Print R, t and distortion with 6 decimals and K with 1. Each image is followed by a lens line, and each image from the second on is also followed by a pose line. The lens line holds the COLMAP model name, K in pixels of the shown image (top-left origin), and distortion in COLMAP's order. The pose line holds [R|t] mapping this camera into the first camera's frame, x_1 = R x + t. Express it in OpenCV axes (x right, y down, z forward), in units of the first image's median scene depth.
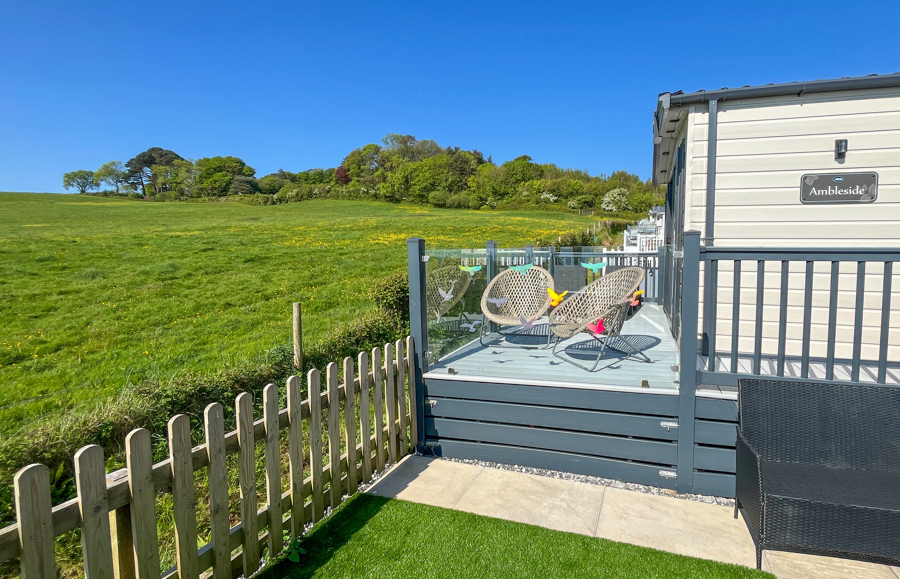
lens RADIAL K [[401.8, 0, 476.6], [0, 401.8, 275.3], [0, 0, 1]] dist [-0.000088, -0.000127]
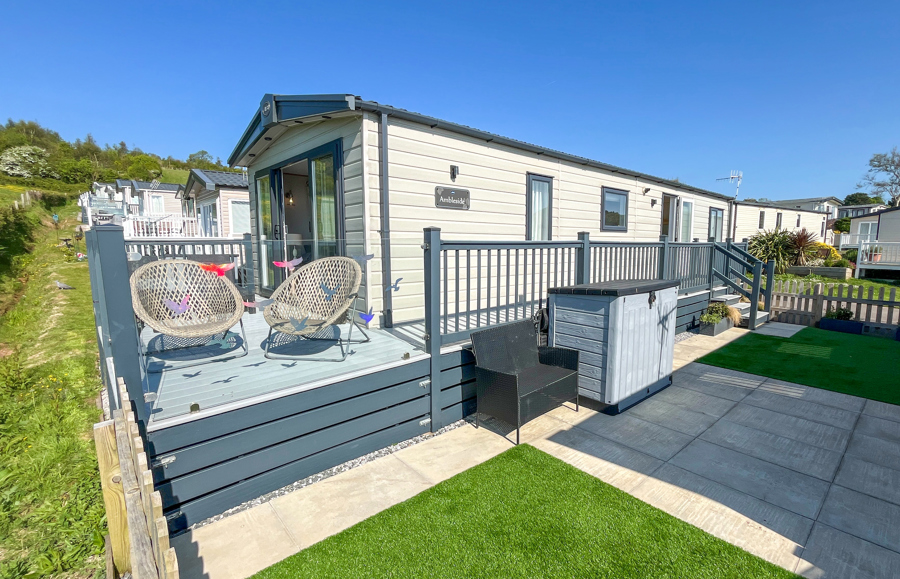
lens RADIAL K [[412.3, 0, 450.0], [0, 412.3, 289.5], [0, 0, 1]] dist [-0.000315, -0.000236]
pose [[0.535142, -0.102630, 0.838504, -0.419043], [0.050029, 0.994701, 0.089819, -0.021967], [-0.843279, -0.006116, 0.537441, 0.199093]]
